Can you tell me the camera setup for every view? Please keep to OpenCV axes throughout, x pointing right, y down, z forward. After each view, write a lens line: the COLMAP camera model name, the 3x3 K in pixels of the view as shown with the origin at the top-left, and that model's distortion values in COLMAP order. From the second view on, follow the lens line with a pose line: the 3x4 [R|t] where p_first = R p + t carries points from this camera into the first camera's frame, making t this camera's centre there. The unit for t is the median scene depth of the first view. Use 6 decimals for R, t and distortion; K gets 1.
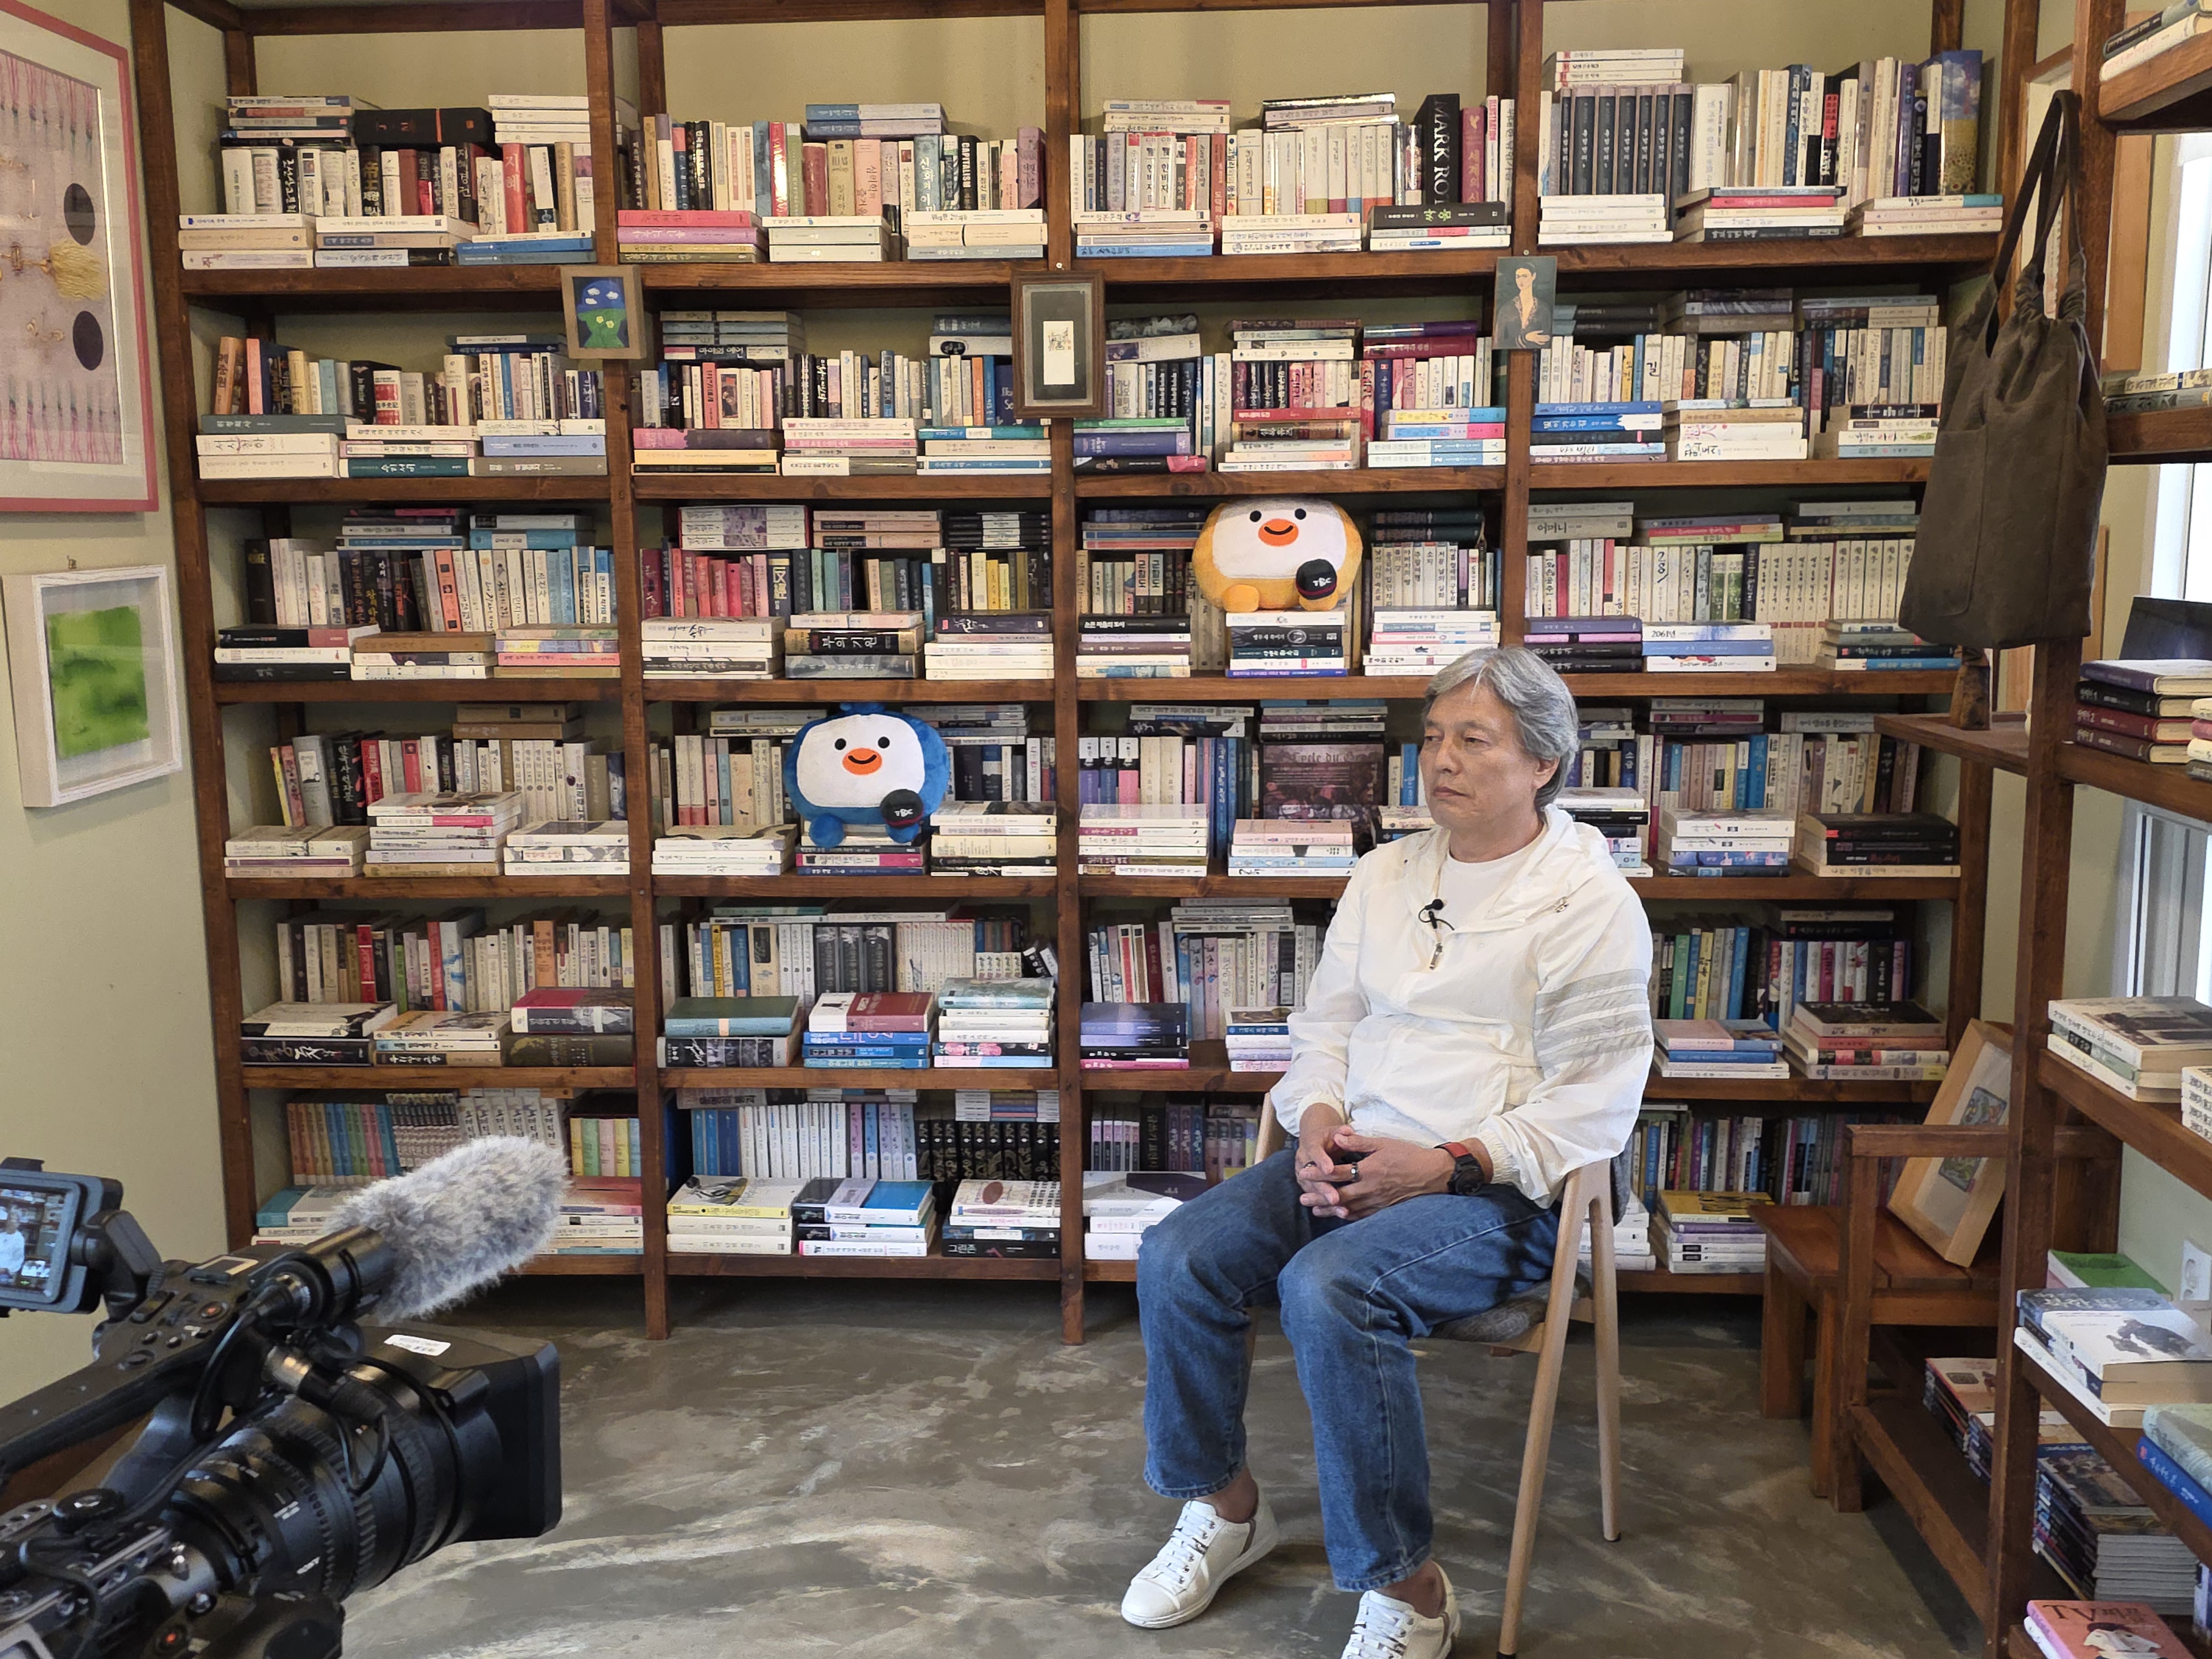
lens RADIAL K [[2111.9, 0, 1144.5], [0, 2111.9, 823.3], [0, 0, 1]] dist [0.136668, -0.321019]
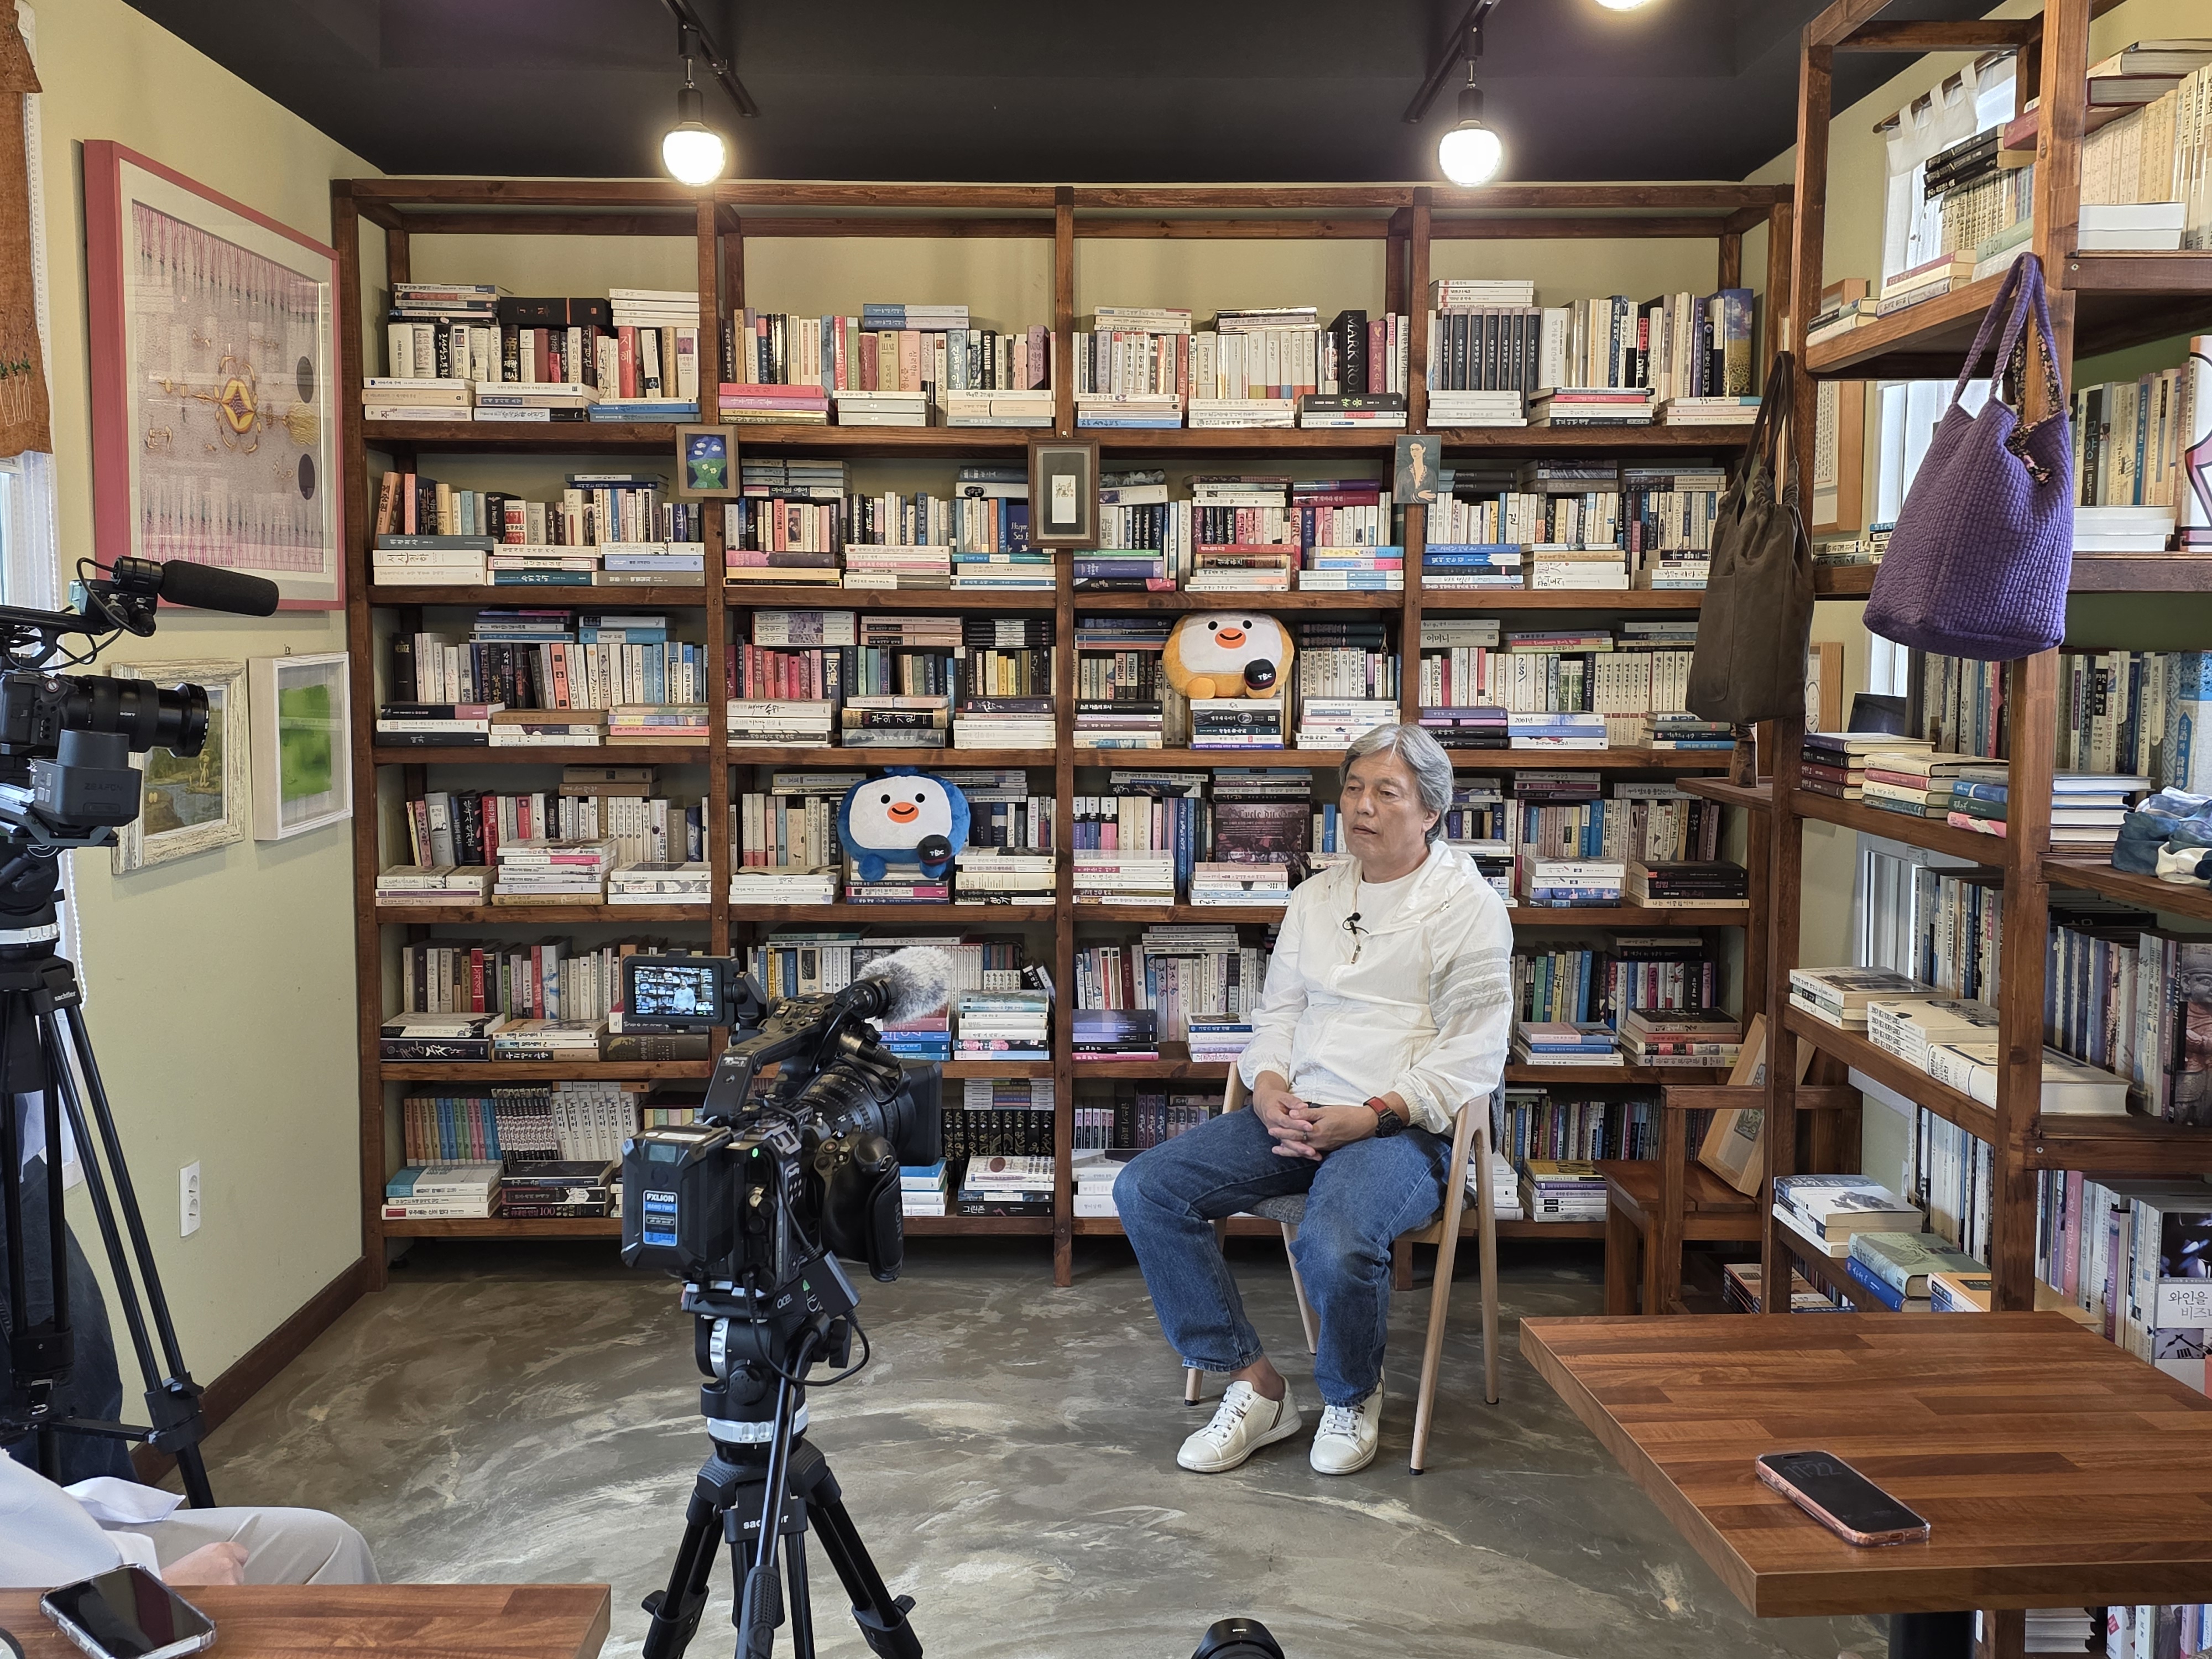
lens RADIAL K [[2046.0, 0, 1207.6], [0, 2046.0, 748.8], [0, 0, 1]] dist [0.178833, -0.611218]
pose [[0.996329, 0.009361, 0.085098, -0.054634], [-0.002315, 0.996586, -0.082526, 0.032060], [-0.085580, 0.082026, 0.992949, -0.225766]]
